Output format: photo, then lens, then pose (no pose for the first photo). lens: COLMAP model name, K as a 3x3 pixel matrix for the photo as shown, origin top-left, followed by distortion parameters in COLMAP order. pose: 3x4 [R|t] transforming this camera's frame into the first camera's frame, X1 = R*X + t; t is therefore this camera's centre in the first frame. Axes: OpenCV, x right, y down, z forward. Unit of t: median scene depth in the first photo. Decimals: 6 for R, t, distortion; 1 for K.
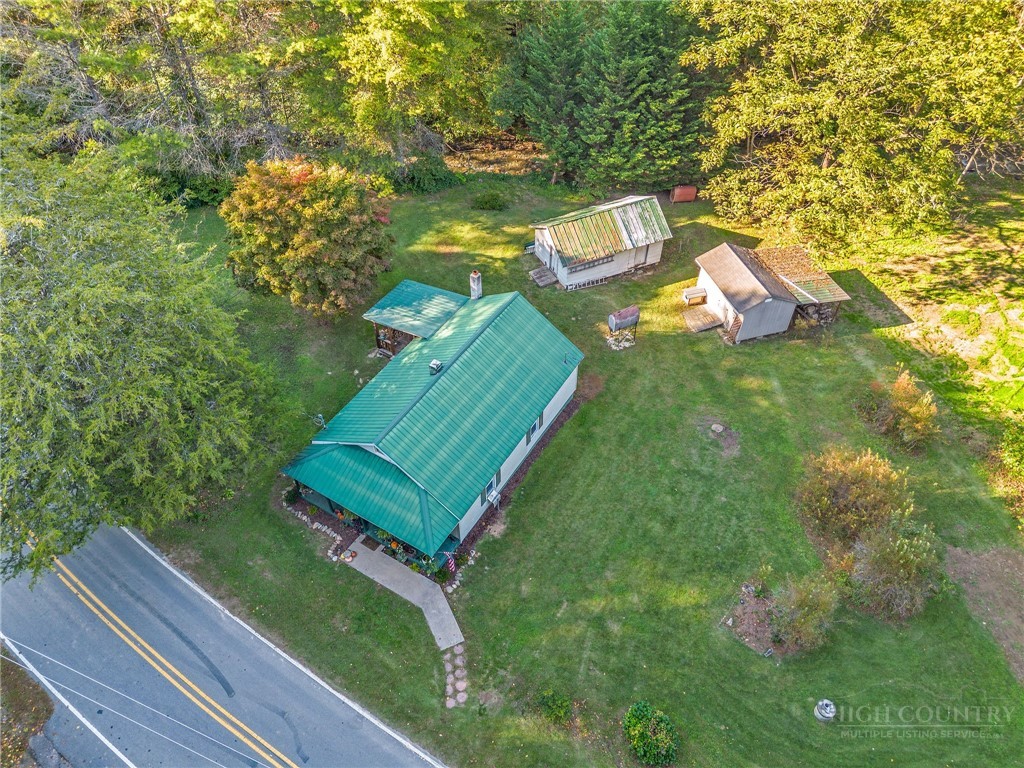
lens RADIAL K [[712.9, 0, 517.5], [0, 712.9, 390.3], [0, 0, 1]] dist [0.057015, -0.042857]
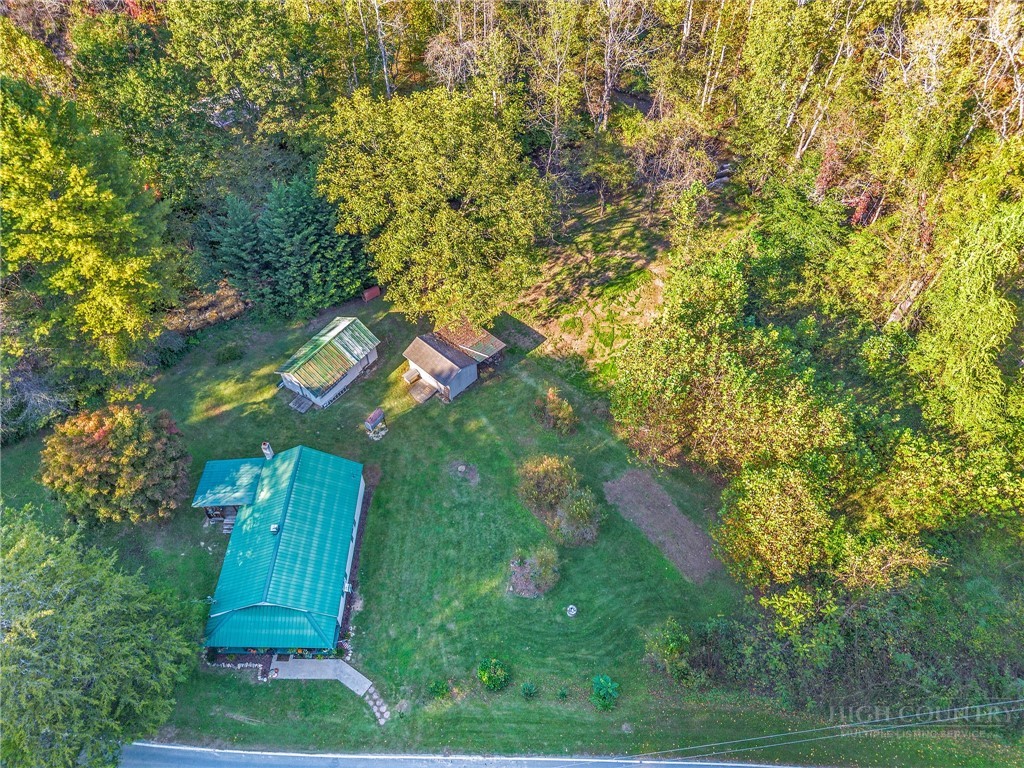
lens RADIAL K [[712.9, 0, 516.1], [0, 712.9, 382.4], [0, 0, 1]] dist [0.057015, -0.042857]
pose [[0.863378, -0.394459, 0.314612, -0.026266], [0.369384, 0.918907, 0.138437, -0.260610], [-0.343707, -0.003310, 0.939071, -0.434413]]
